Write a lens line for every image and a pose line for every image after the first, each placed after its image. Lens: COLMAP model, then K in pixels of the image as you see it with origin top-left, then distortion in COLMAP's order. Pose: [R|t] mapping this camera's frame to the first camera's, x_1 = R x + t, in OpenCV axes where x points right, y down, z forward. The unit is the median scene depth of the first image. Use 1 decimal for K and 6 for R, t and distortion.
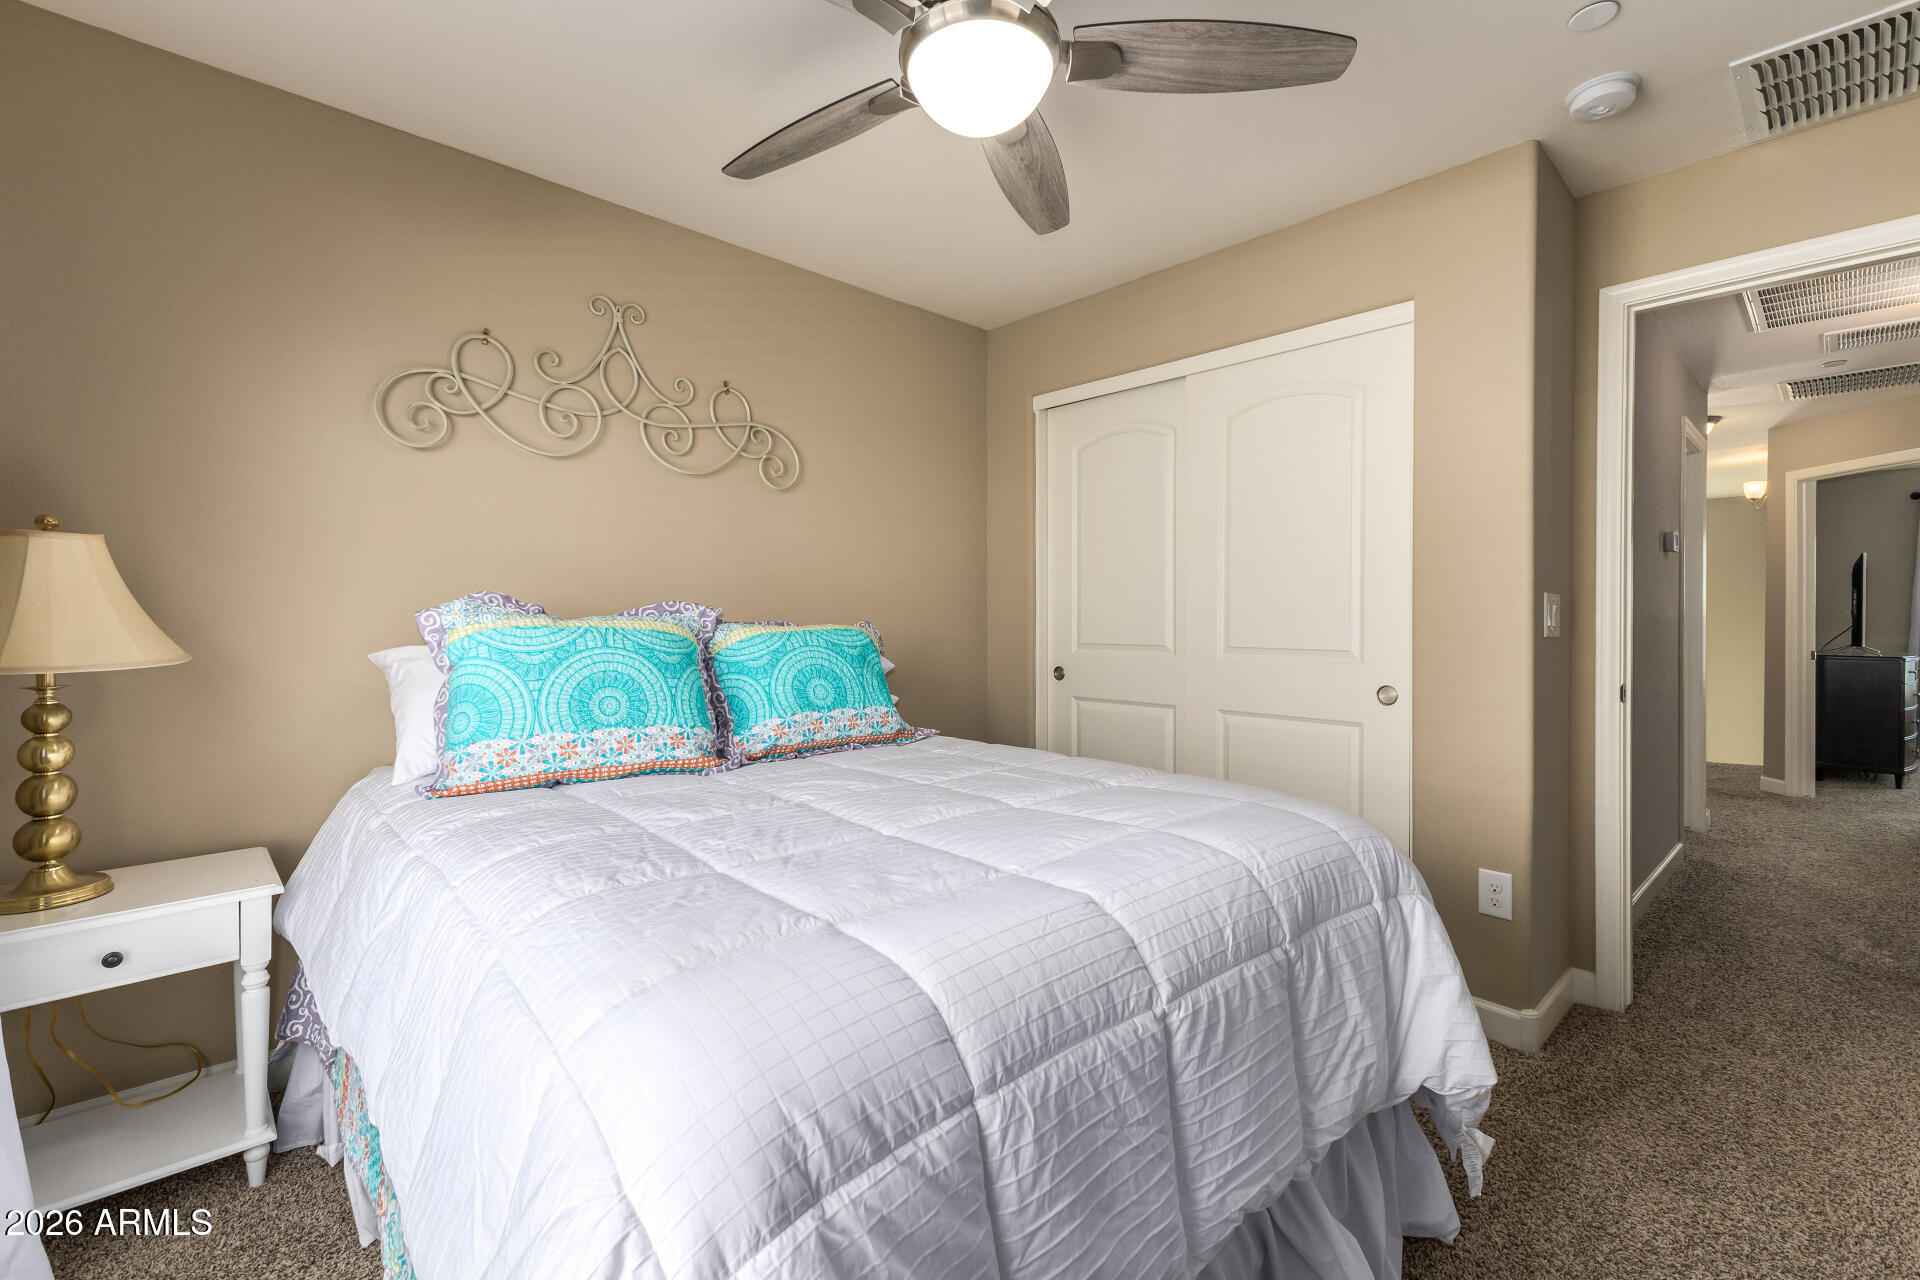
lens RADIAL K [[845.5, 0, 964.3], [0, 845.5, 600.9], [0, 0, 1]] dist [0.016865, -0.004038]
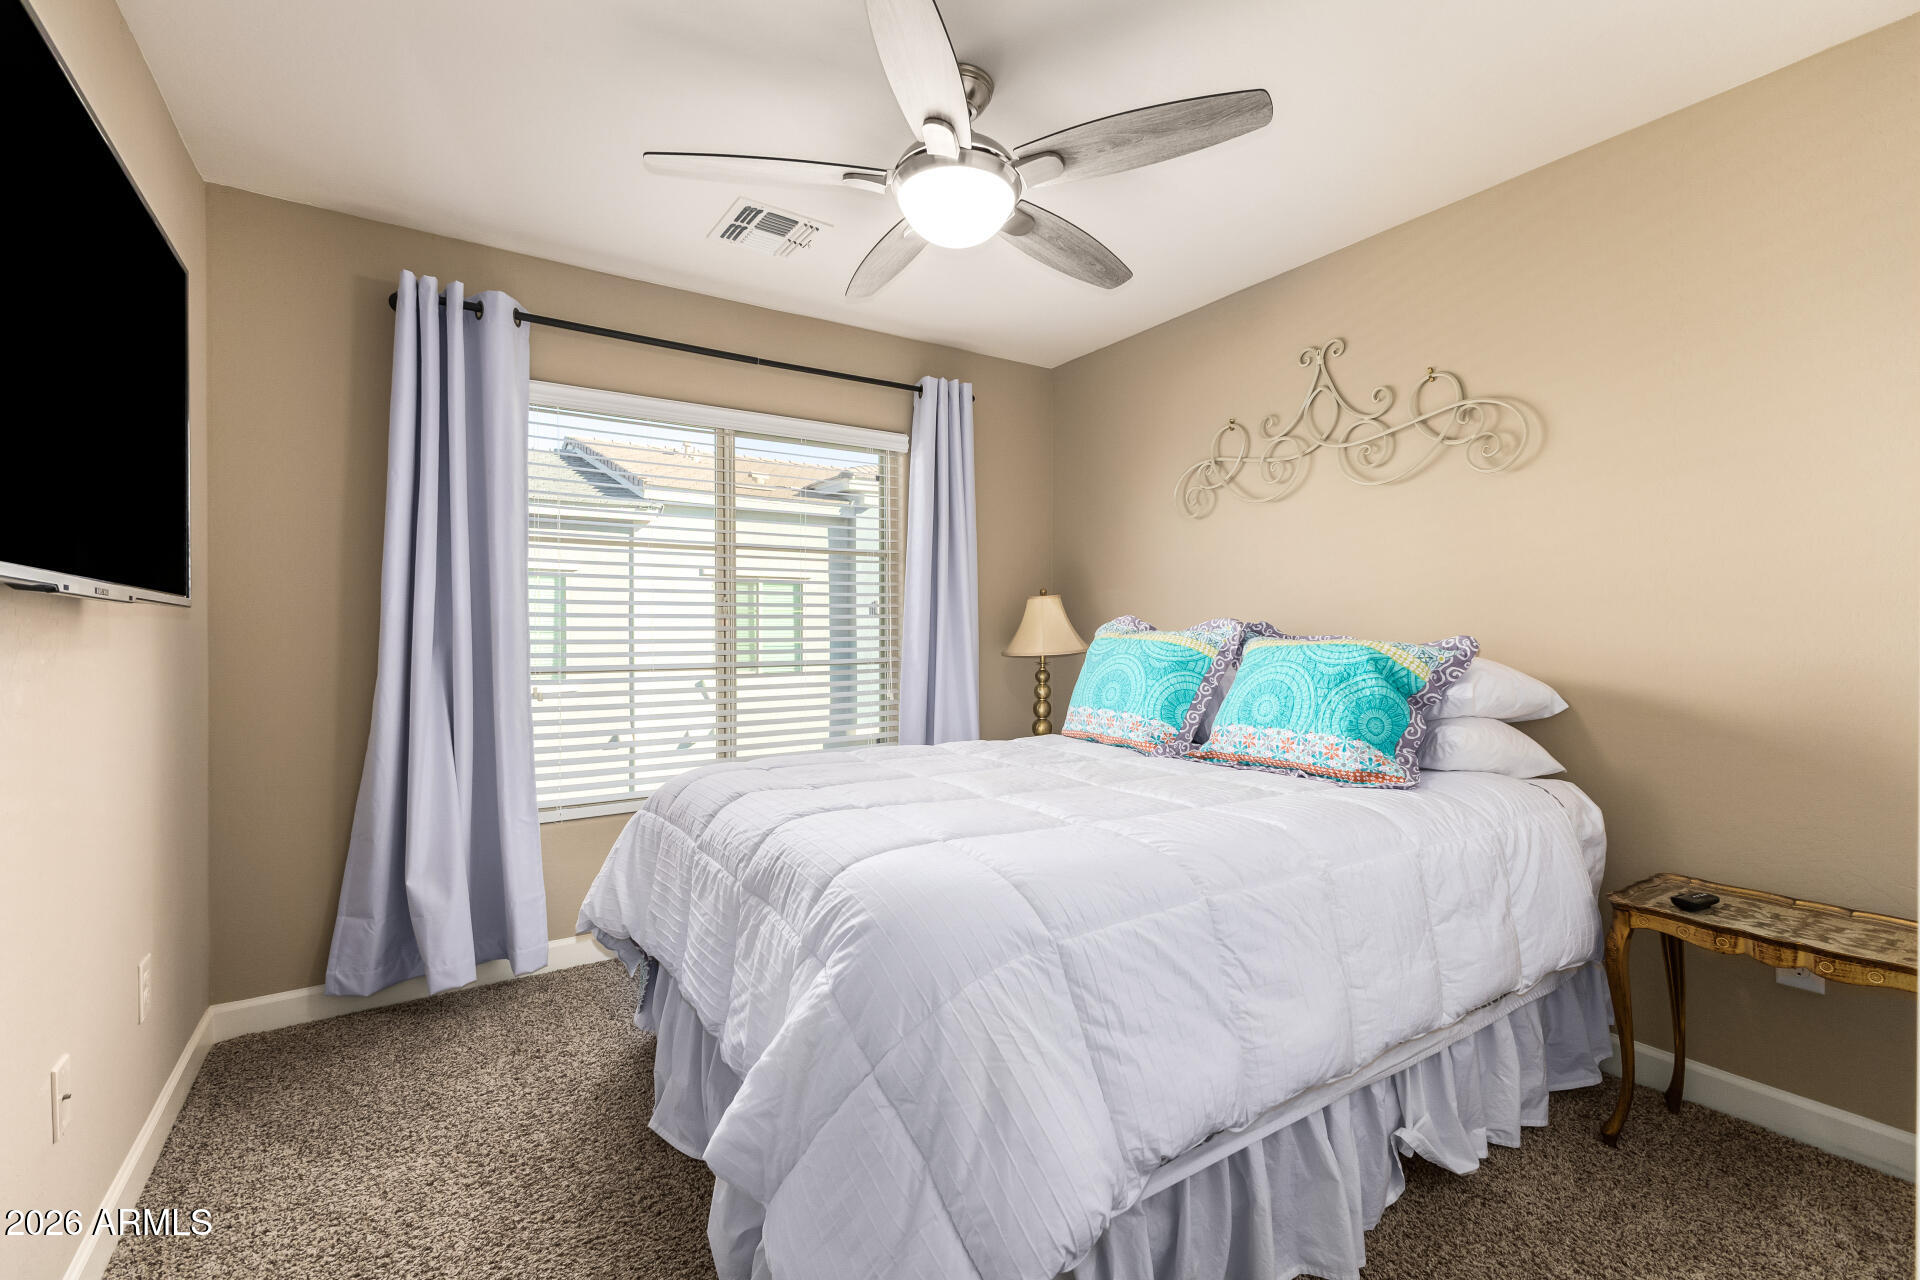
lens RADIAL K [[845.5, 0, 975.0], [0, 845.5, 645.2], [0, 0, 1]] dist [0.016865, -0.004038]
pose [[-0.168880, 0.008939, -0.985596, 0.817450], [0.012812, 0.999894, 0.006873, 0.023486], [0.985553, -0.011466, -0.168977, 0.808256]]
